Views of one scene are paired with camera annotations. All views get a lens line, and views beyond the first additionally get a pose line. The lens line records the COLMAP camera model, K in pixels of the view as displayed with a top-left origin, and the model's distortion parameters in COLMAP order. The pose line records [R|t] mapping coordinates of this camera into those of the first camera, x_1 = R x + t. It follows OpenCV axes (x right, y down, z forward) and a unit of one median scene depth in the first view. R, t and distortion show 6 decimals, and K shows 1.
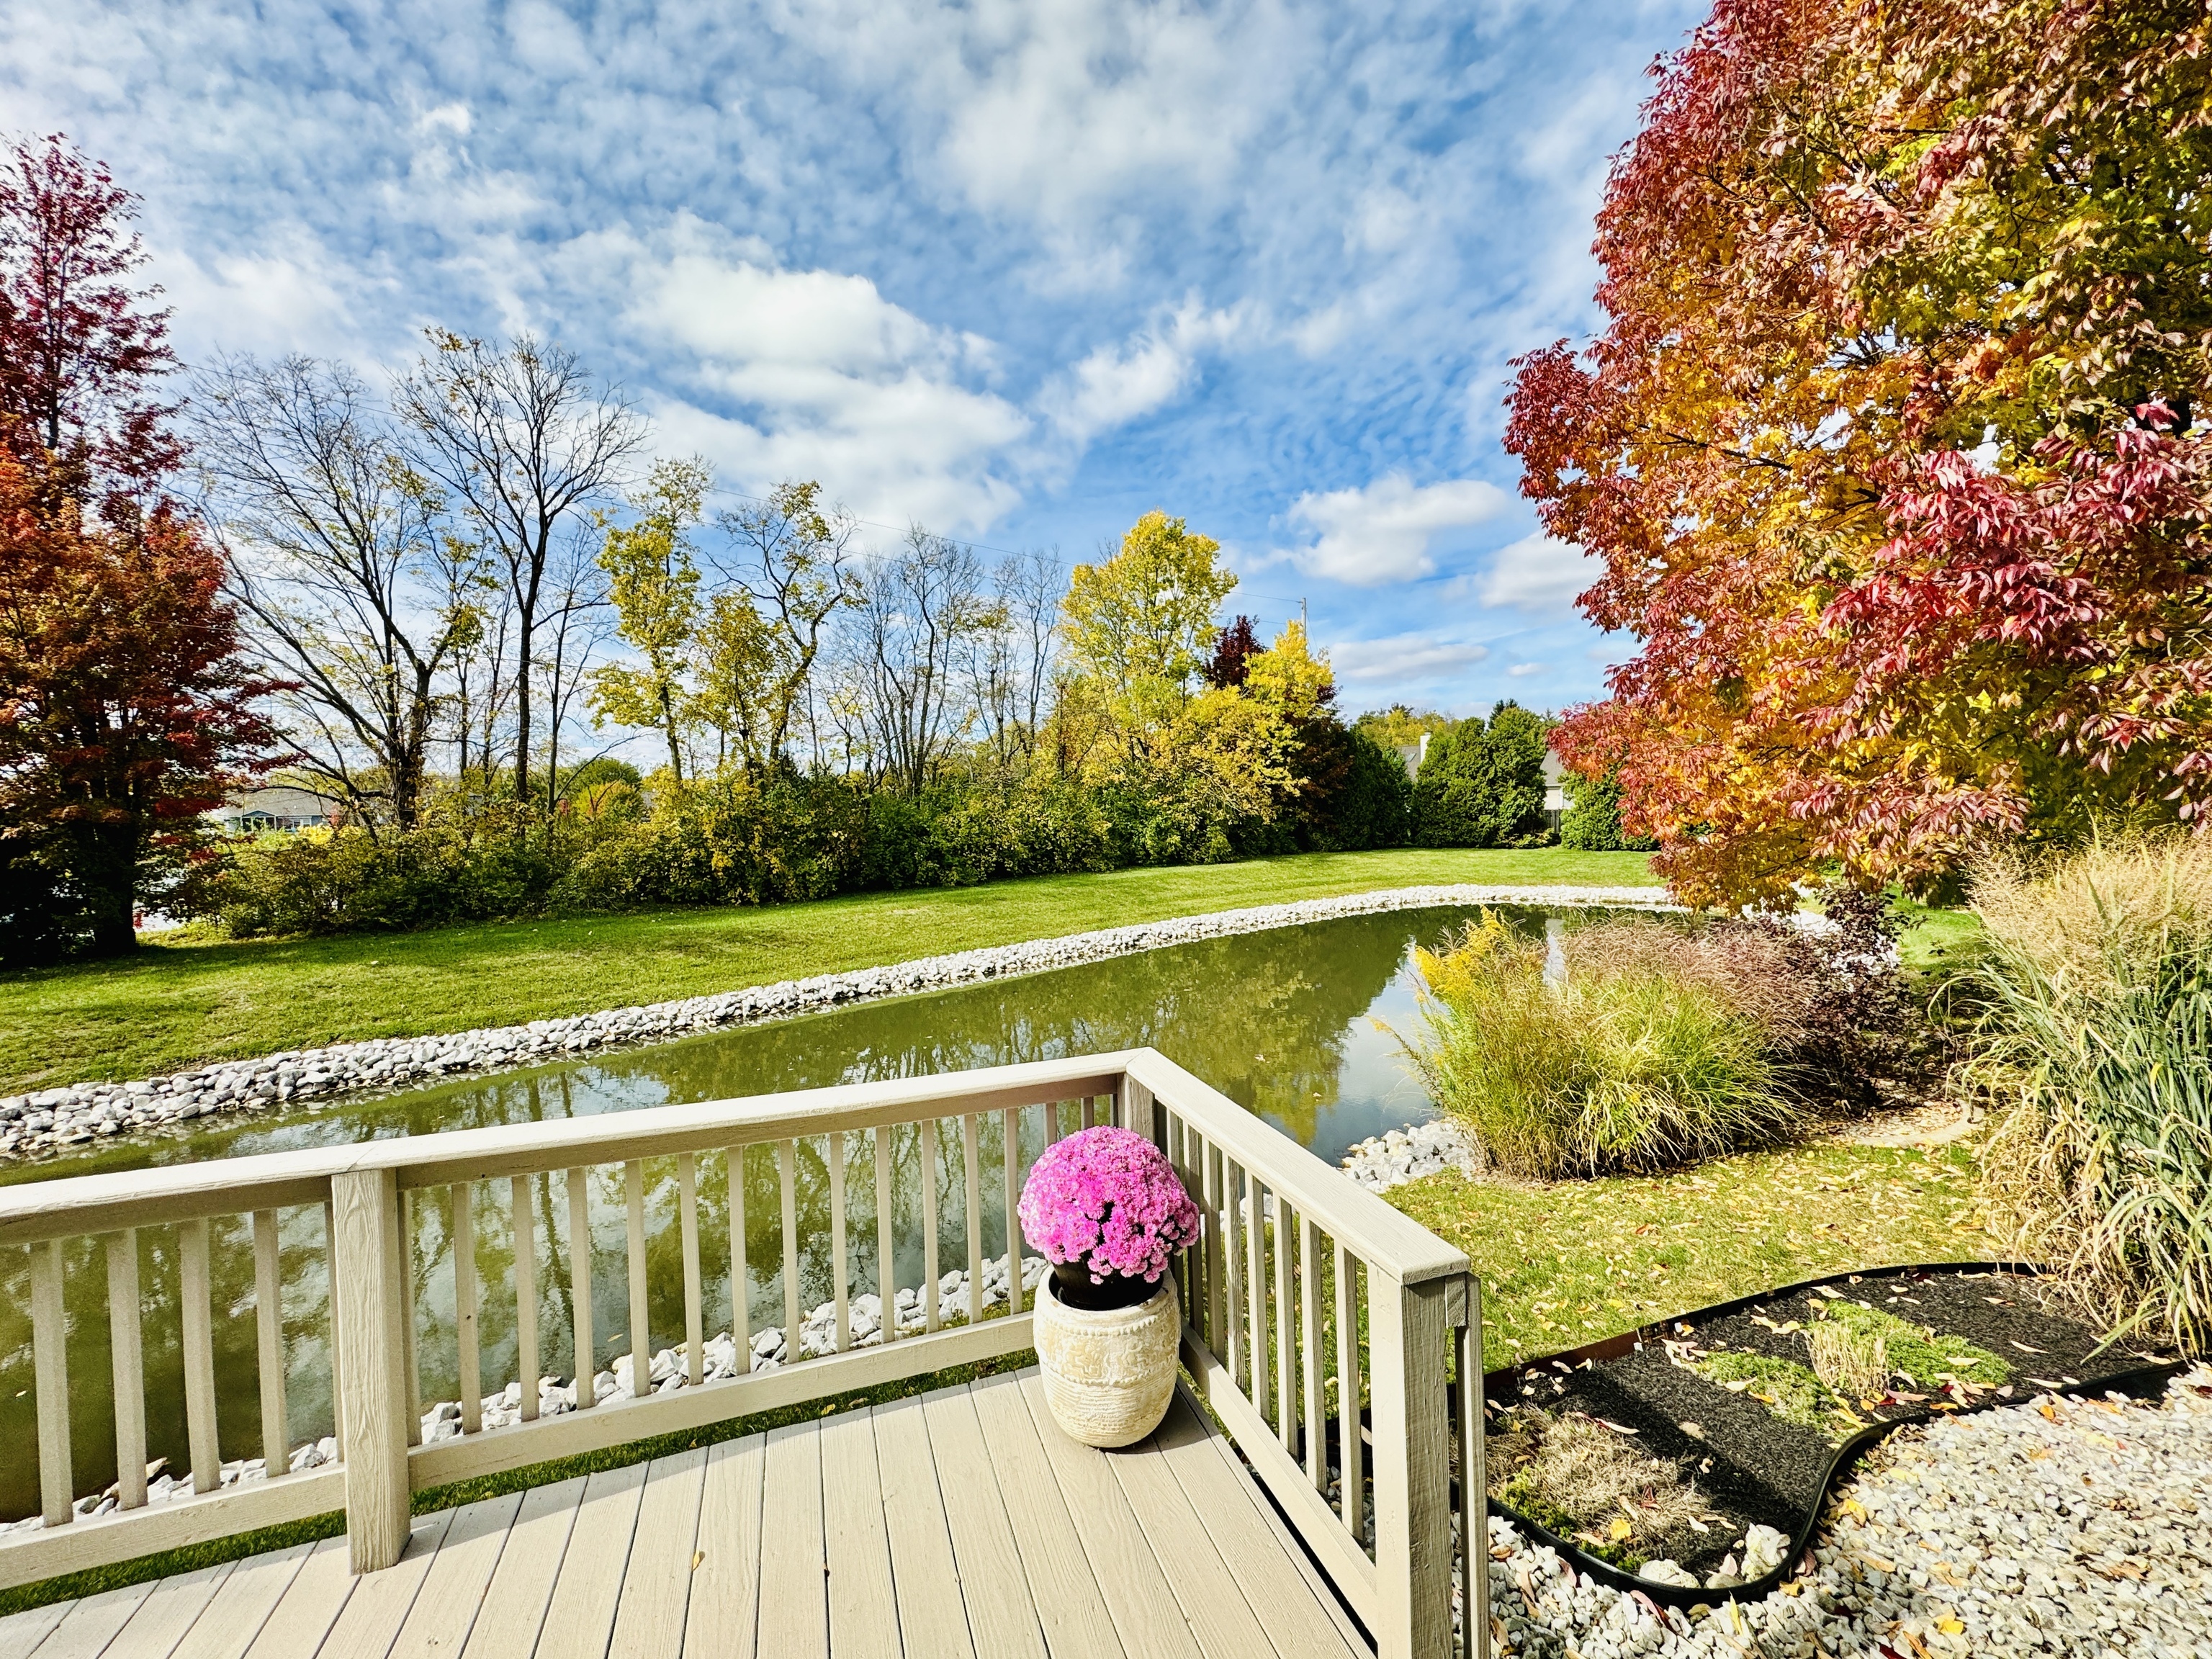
lens RADIAL K [[882.6, 0, 1107.9], [0, 882.6, 831.1], [0, 0, 1]] dist [0.001169, 0.000219]
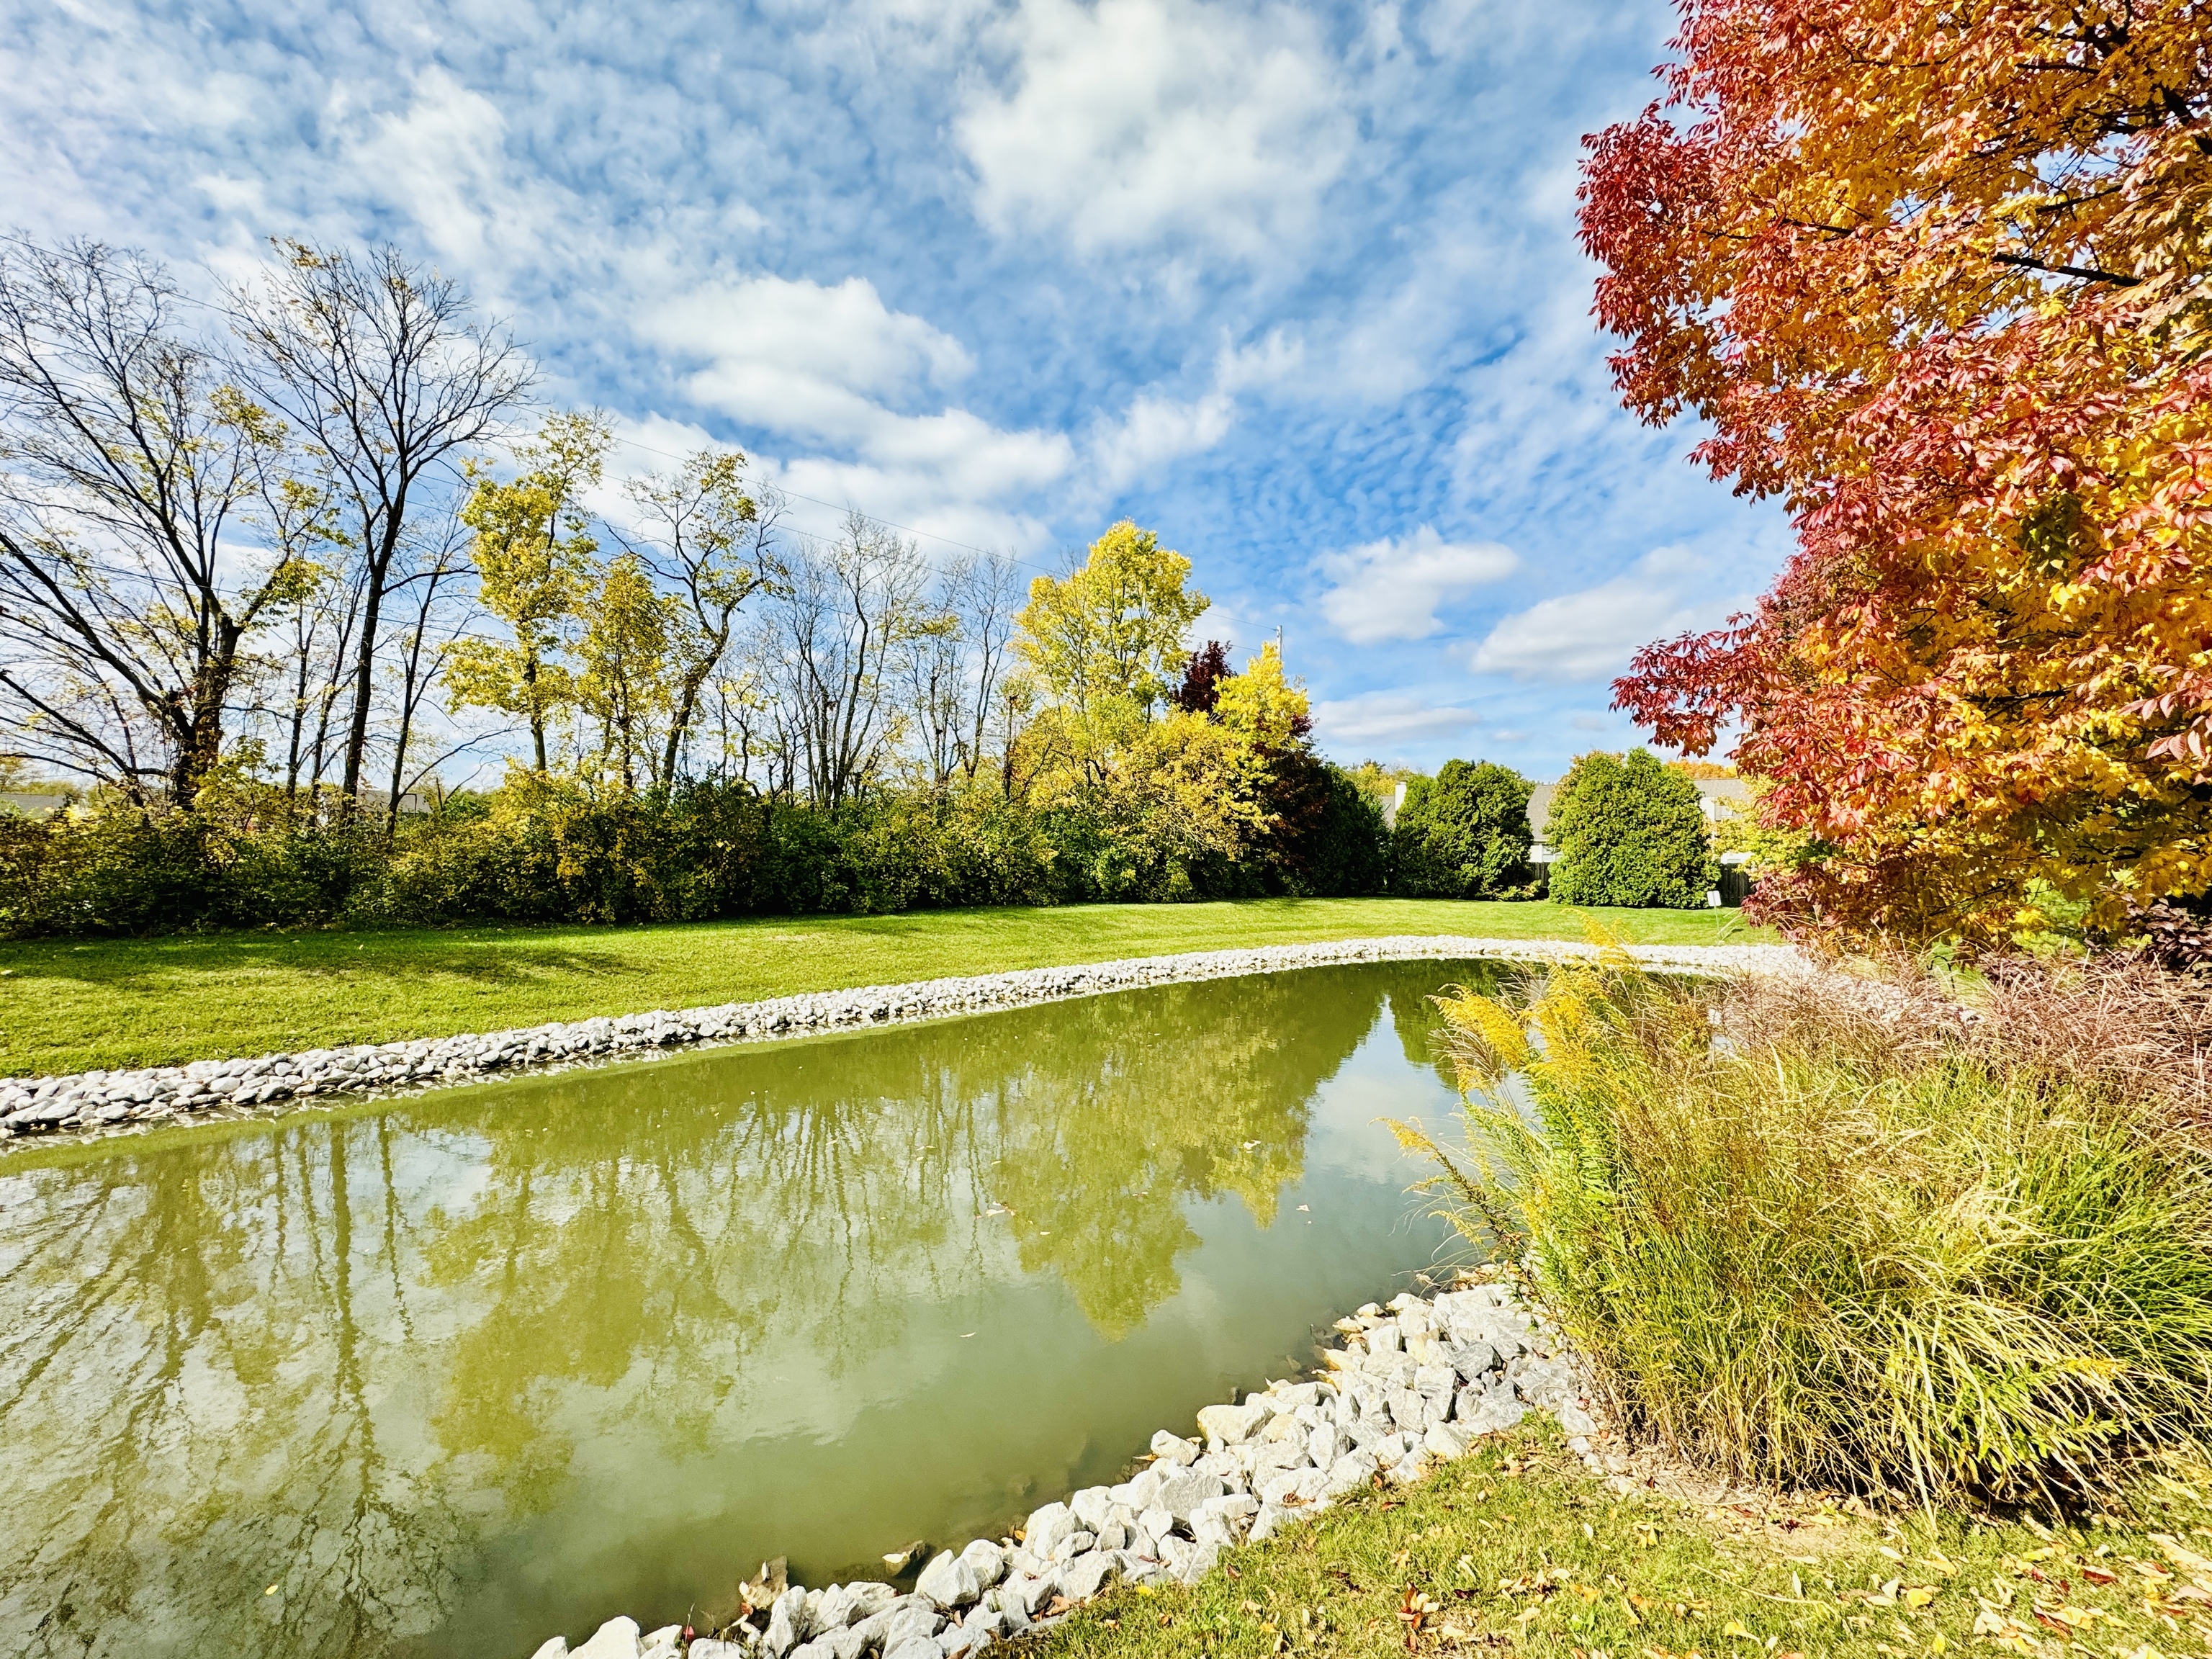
lens RADIAL K [[882.6, 0, 1109.2], [0, 882.6, 829.2], [0, 0, 1]] dist [0.001169, 0.000219]
pose [[0.998679, 0.039757, 0.032546, 0.027380], [-0.037778, 0.997524, -0.059316, 0.020484], [-0.034824, 0.058008, 0.997709, 0.120150]]
